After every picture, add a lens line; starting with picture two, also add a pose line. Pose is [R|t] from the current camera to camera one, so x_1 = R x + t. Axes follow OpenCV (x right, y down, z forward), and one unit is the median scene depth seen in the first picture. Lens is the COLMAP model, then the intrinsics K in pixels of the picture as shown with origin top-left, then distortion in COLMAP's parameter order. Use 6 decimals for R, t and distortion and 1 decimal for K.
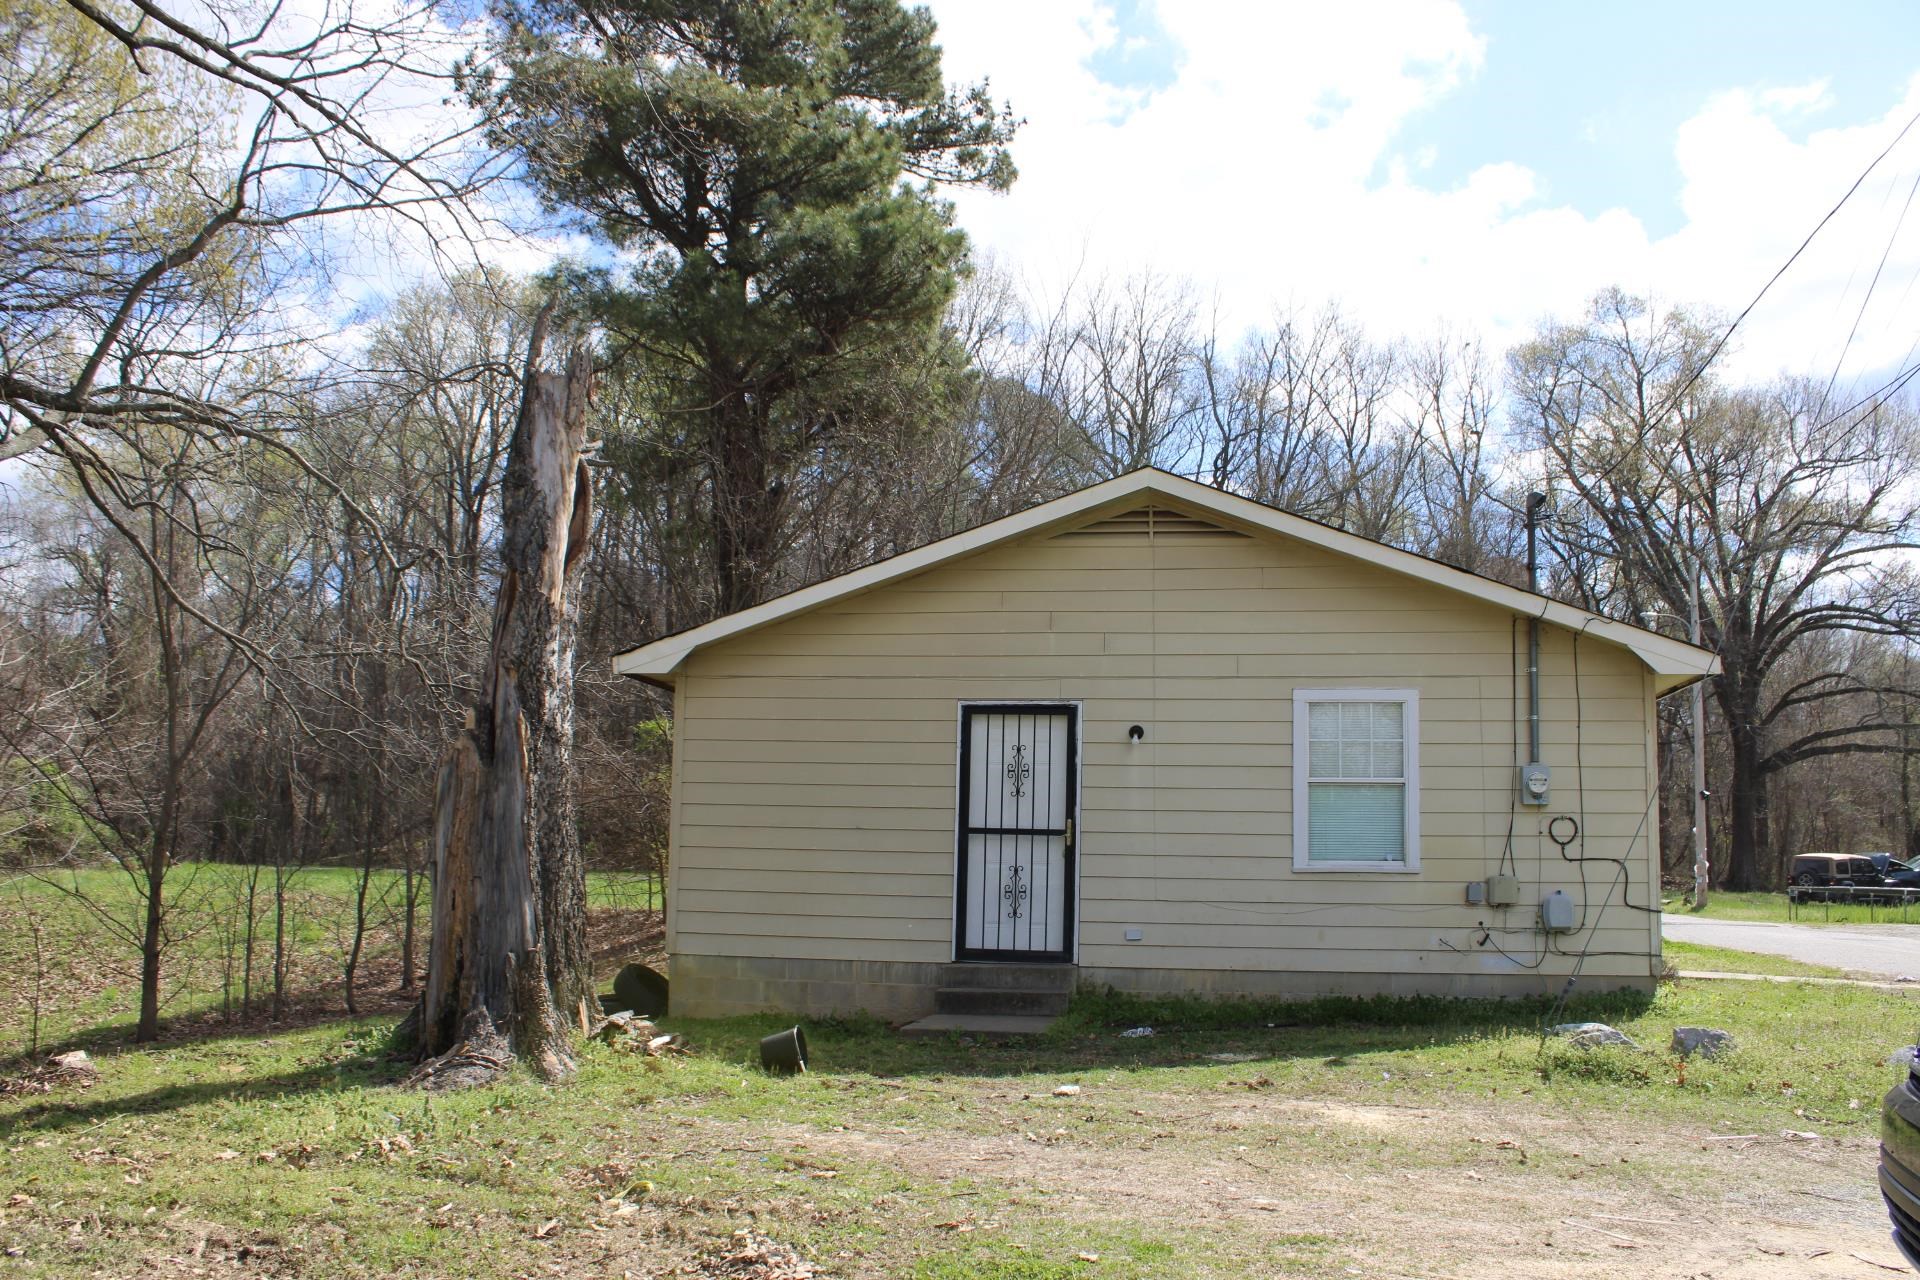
lens RADIAL K [[1604.6, 0, 971.9], [0, 1604.6, 640.9], [0, 0, 1]] dist [-0.167177, 0.136342]
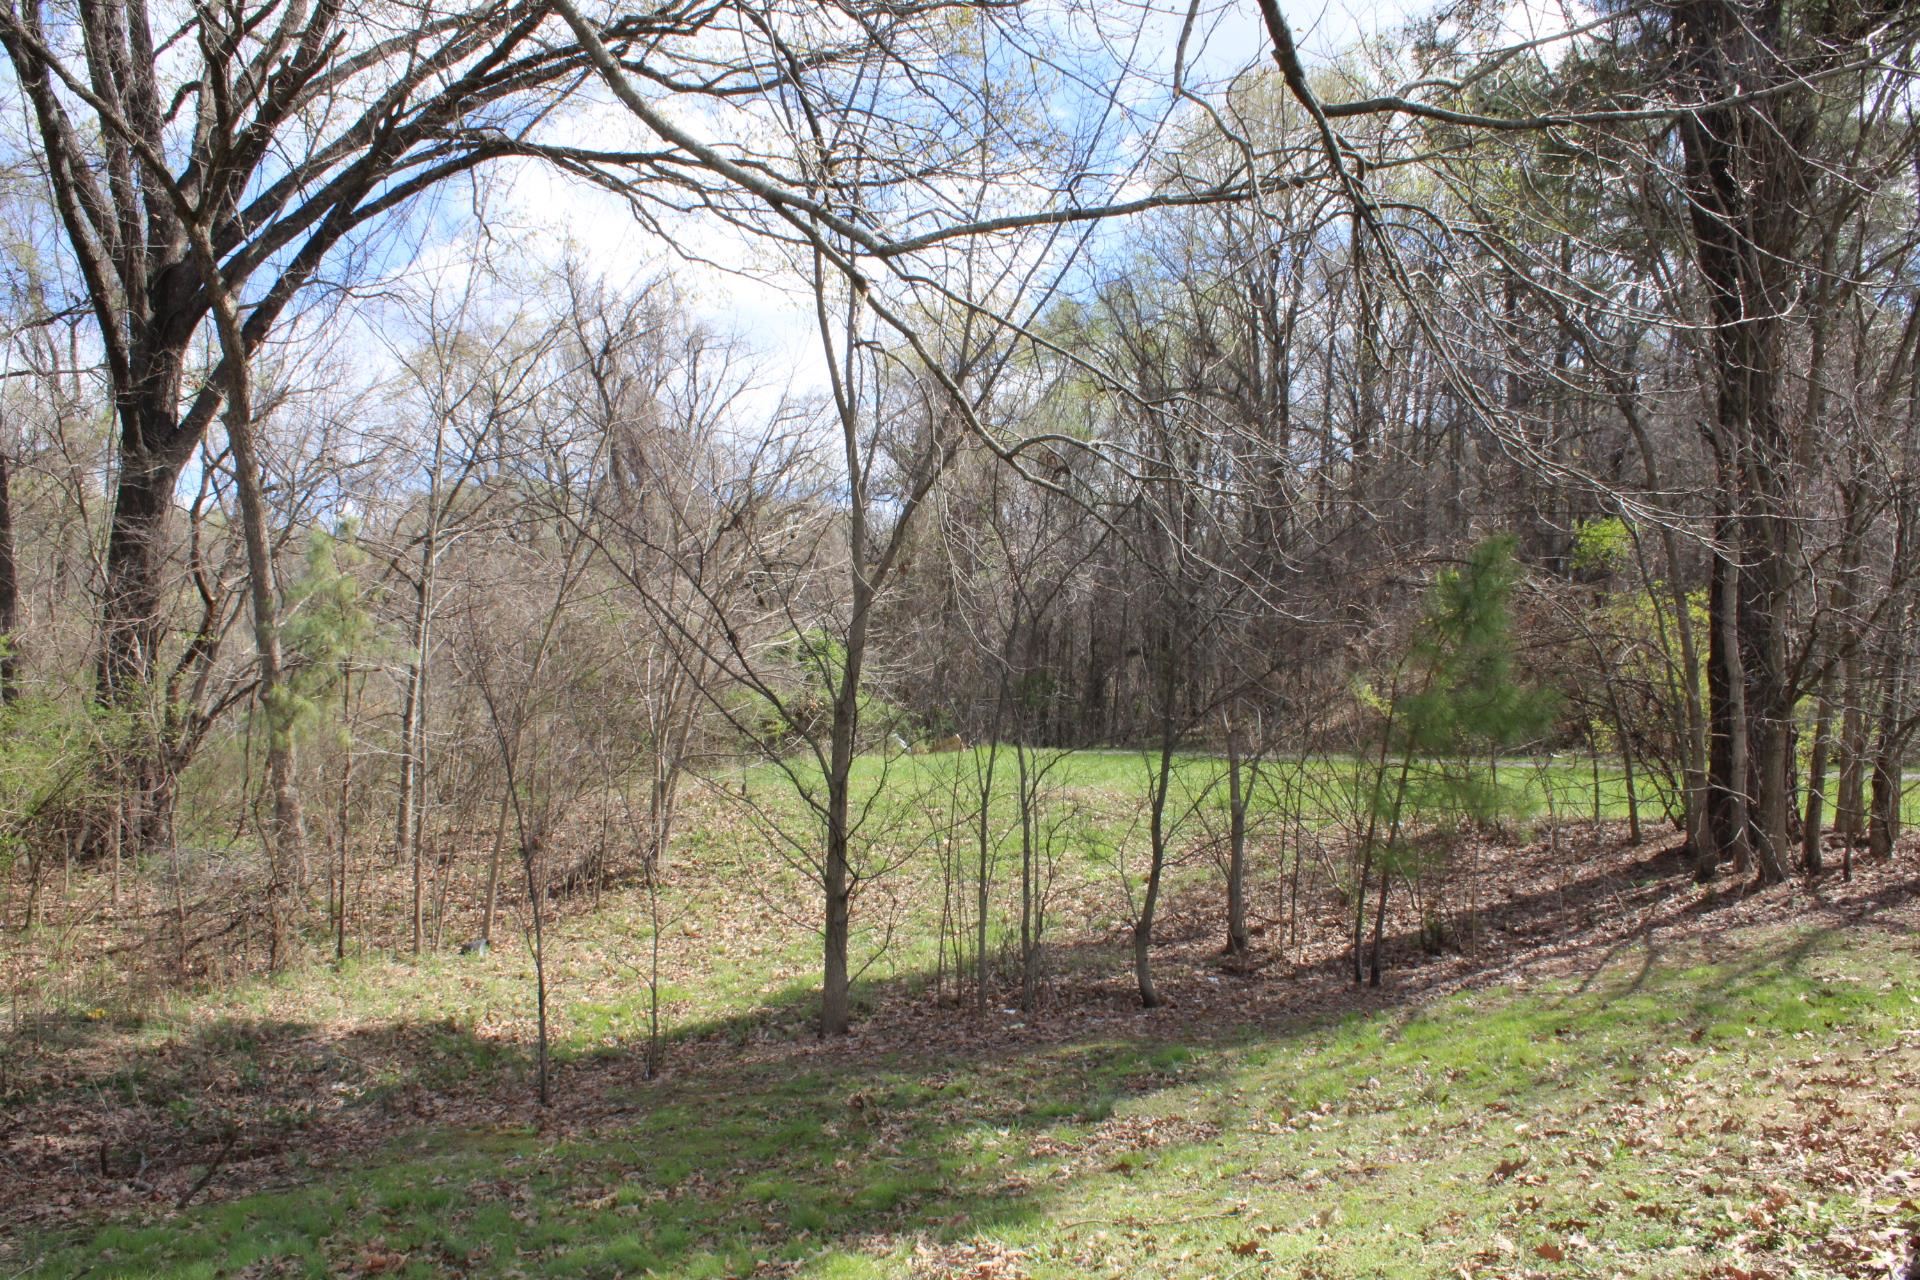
lens RADIAL K [[1604.6, 0, 960.7], [0, 1604.6, 636.3], [0, 0, 1]] dist [-0.167177, 0.136342]
pose [[0.876710, -0.009760, -0.480921, -0.156204], [0.042976, 0.997385, 0.058103, 0.058783], [0.479096, -0.071608, 0.874837, 0.415798]]
